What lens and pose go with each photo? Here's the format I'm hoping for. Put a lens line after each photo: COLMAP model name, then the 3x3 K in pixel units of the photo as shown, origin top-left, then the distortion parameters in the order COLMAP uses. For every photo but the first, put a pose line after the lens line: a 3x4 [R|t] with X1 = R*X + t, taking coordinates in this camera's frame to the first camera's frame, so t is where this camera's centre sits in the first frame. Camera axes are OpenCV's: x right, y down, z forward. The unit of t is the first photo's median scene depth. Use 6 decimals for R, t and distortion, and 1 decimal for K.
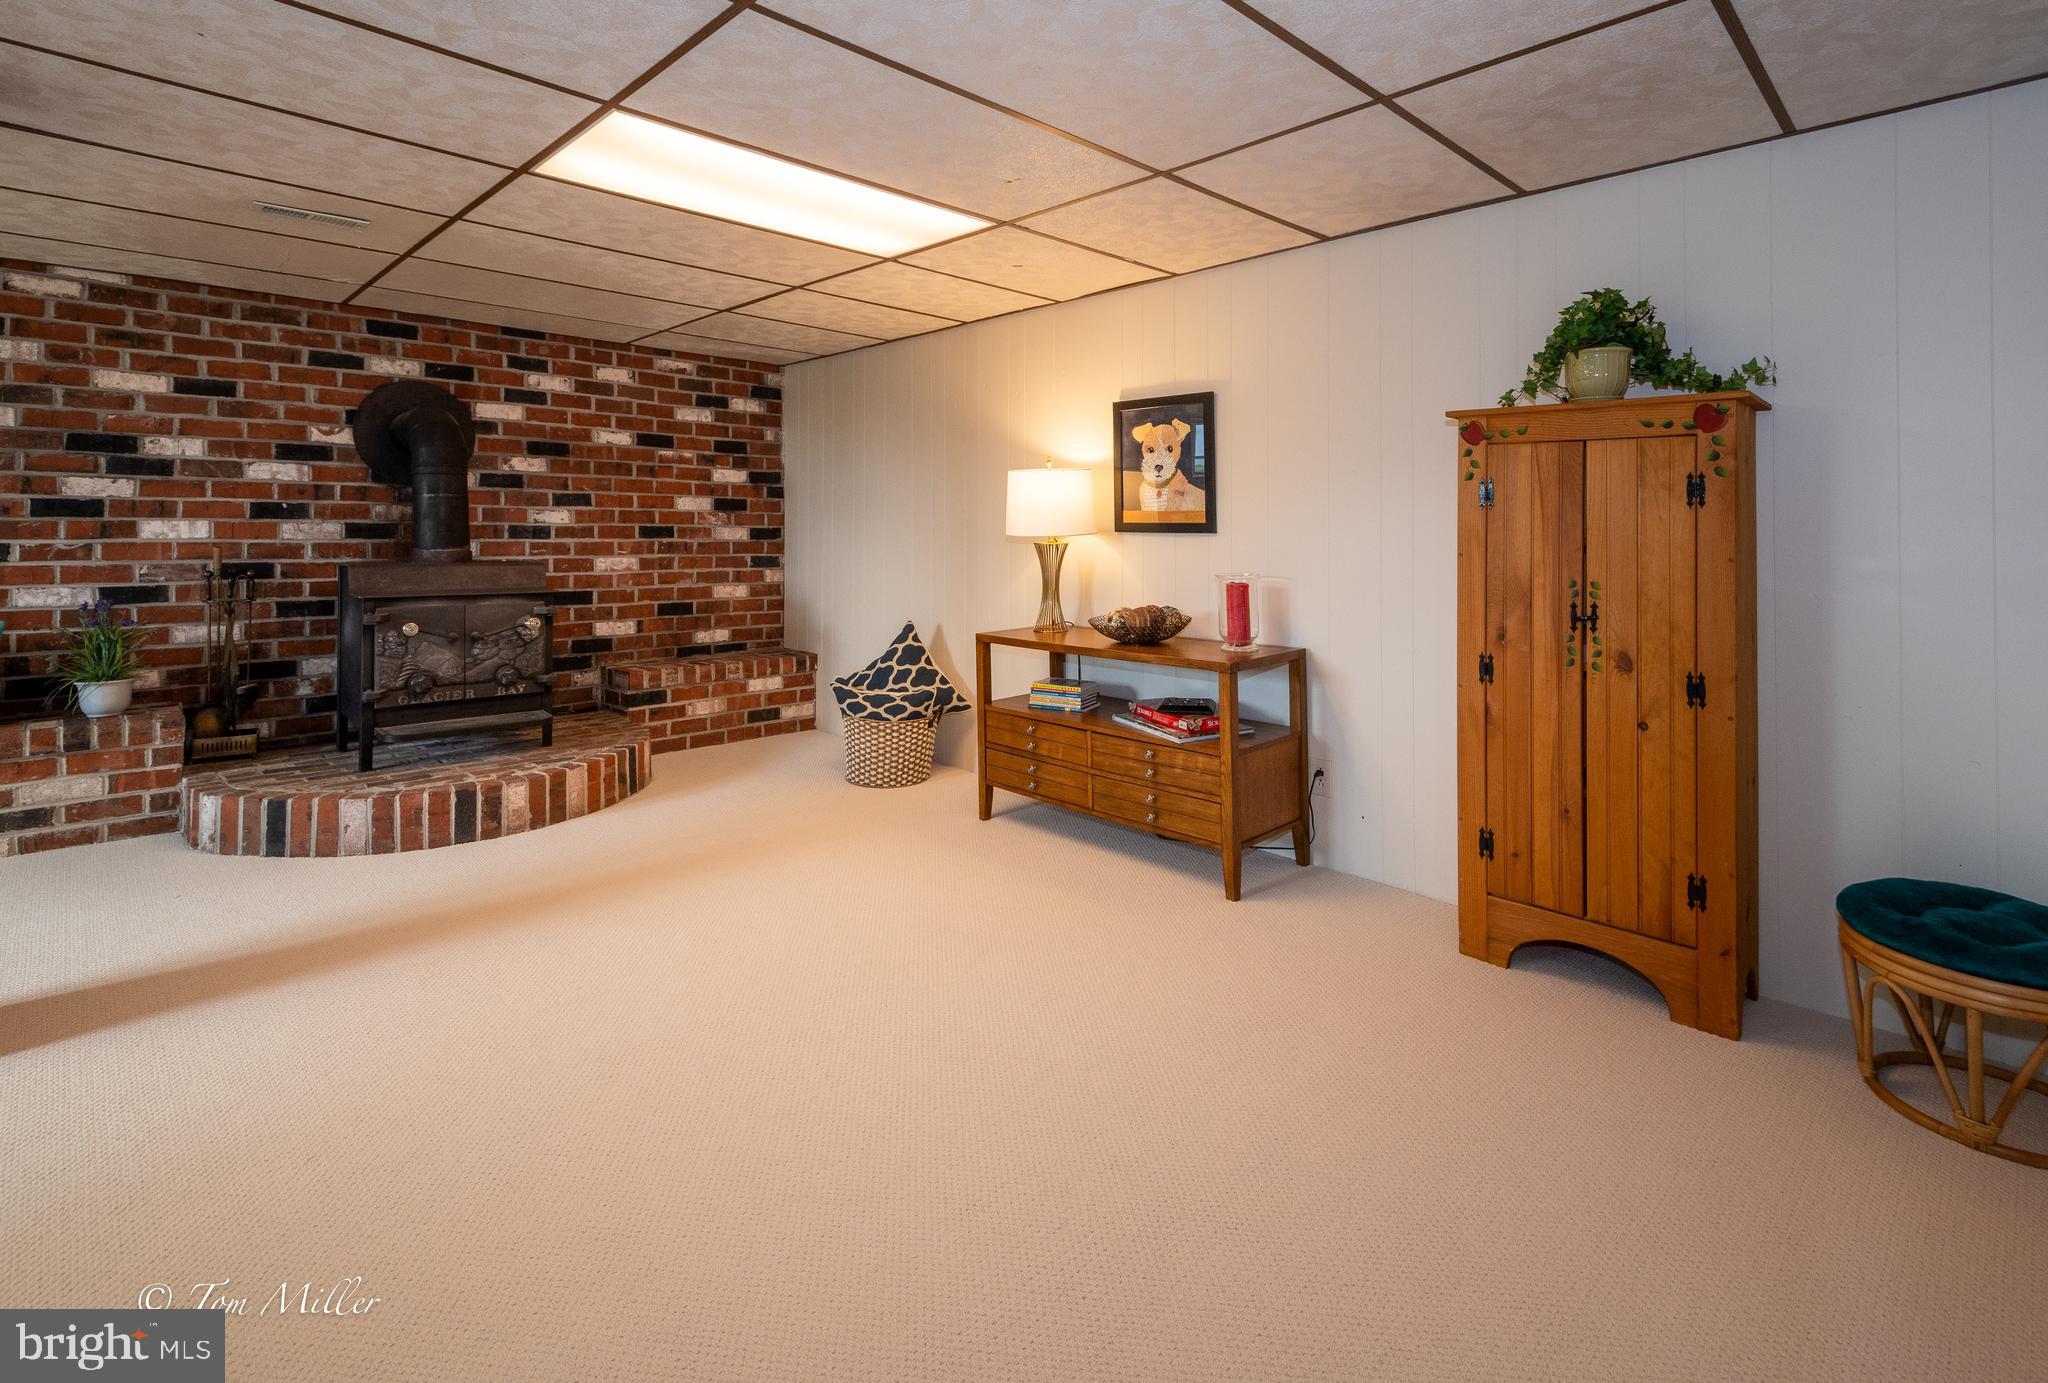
lens RADIAL K [[964.2, 0, 1048.0], [0, 964.2, 528.0], [0, 0, 1]] dist [-0.000722, -0.000299]
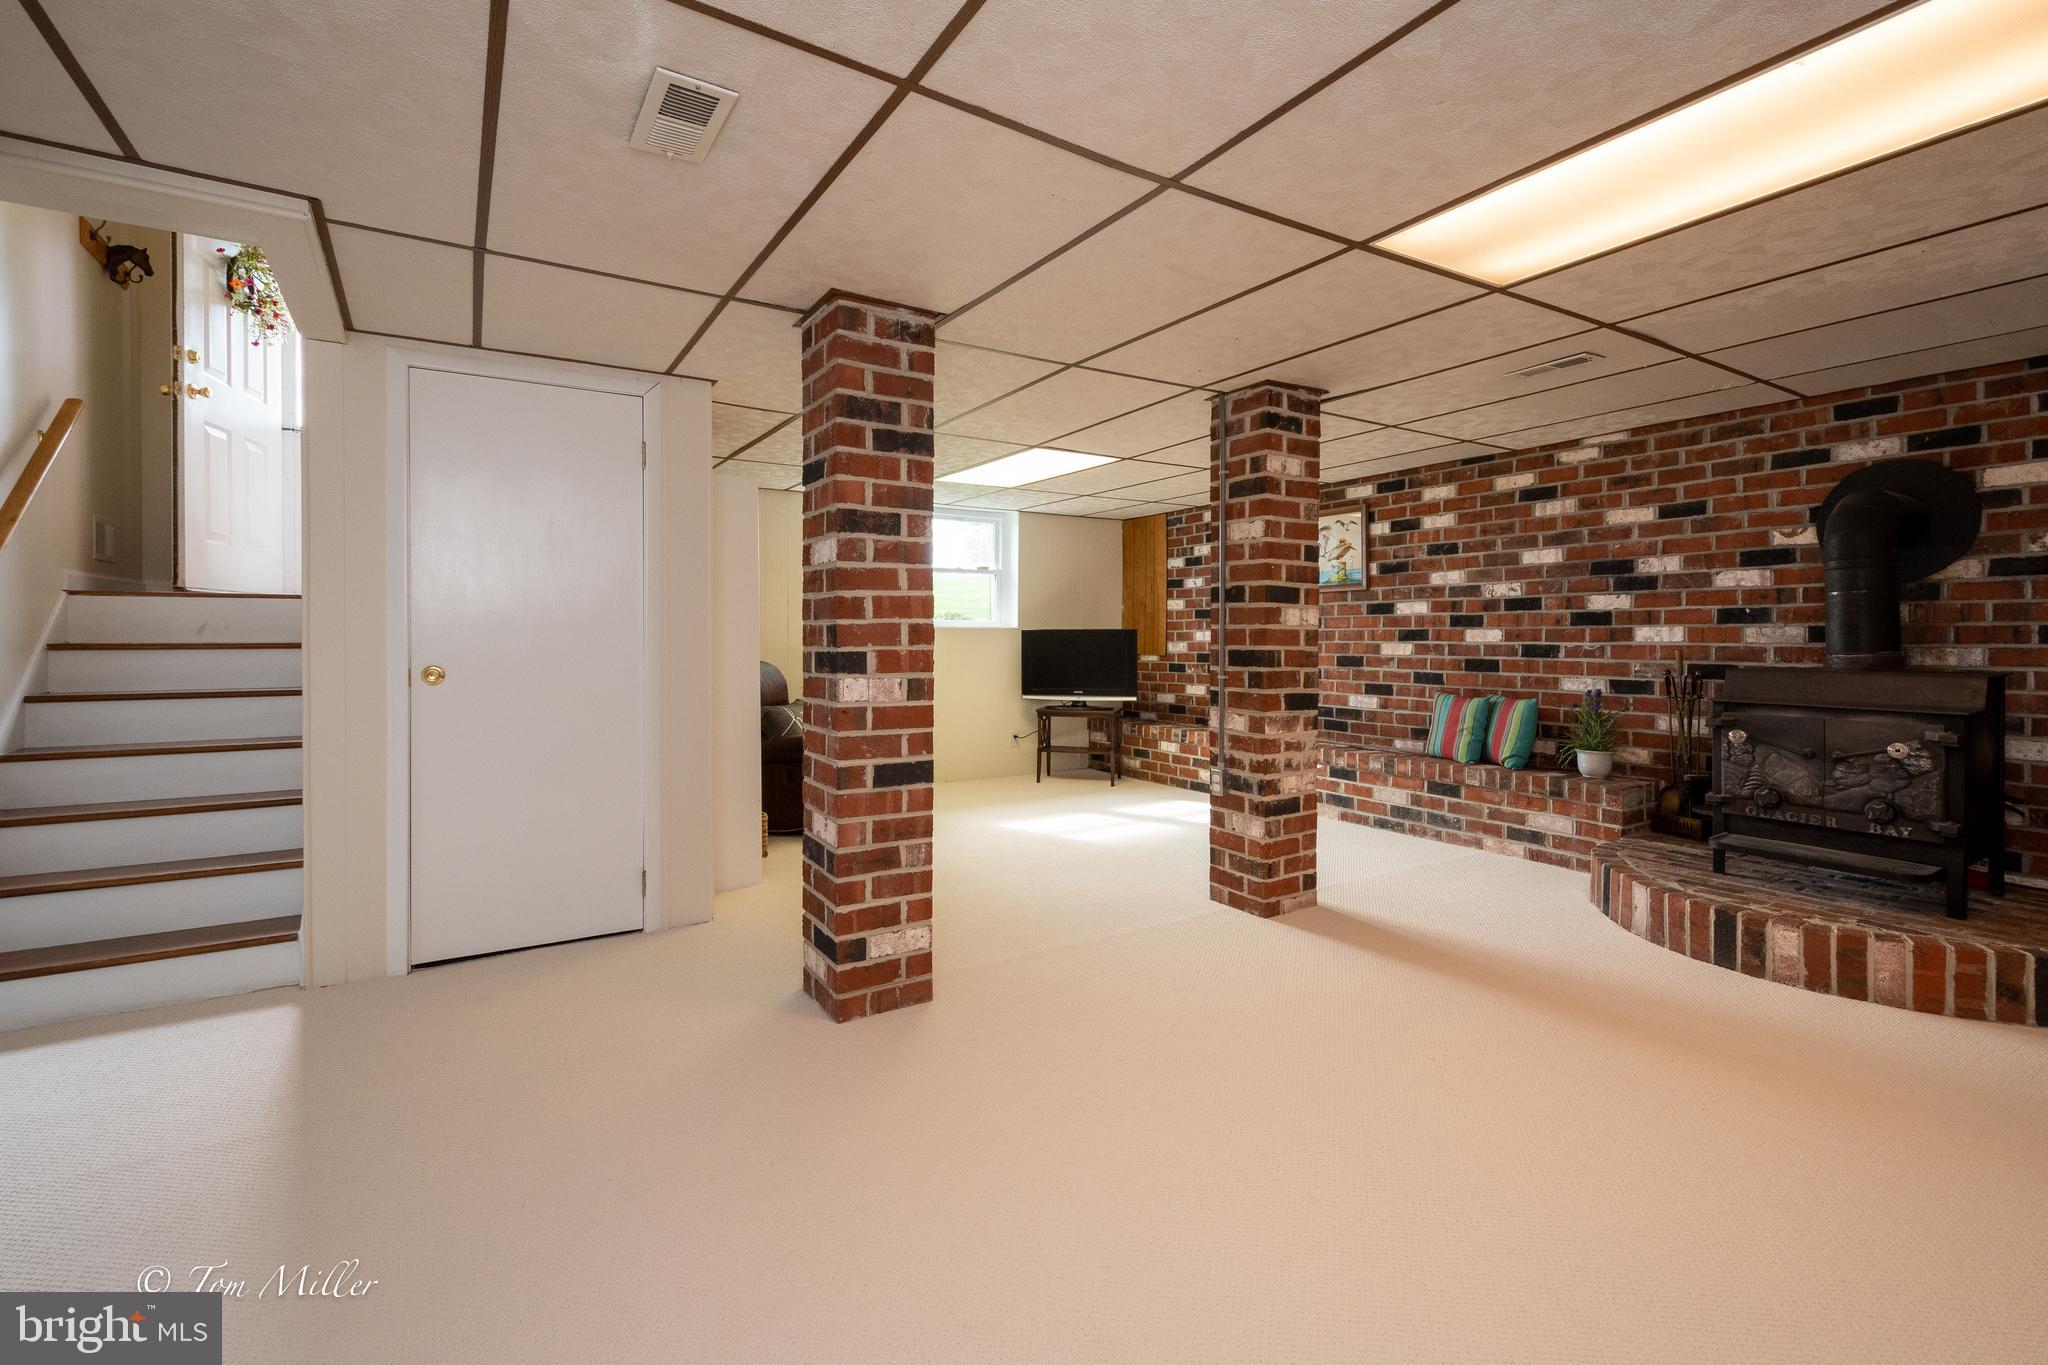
lens RADIAL K [[924.0, 0, 1036.7], [0, 924.0, 665.4], [0, 0, 1]] dist [0.012000, -0.002508]
pose [[-0.219657, 0.027299, -0.975195, 0.375438], [0.008665, 0.999624, 0.026032, 0.003266], [0.975539, -0.002732, -0.219811, 0.492647]]
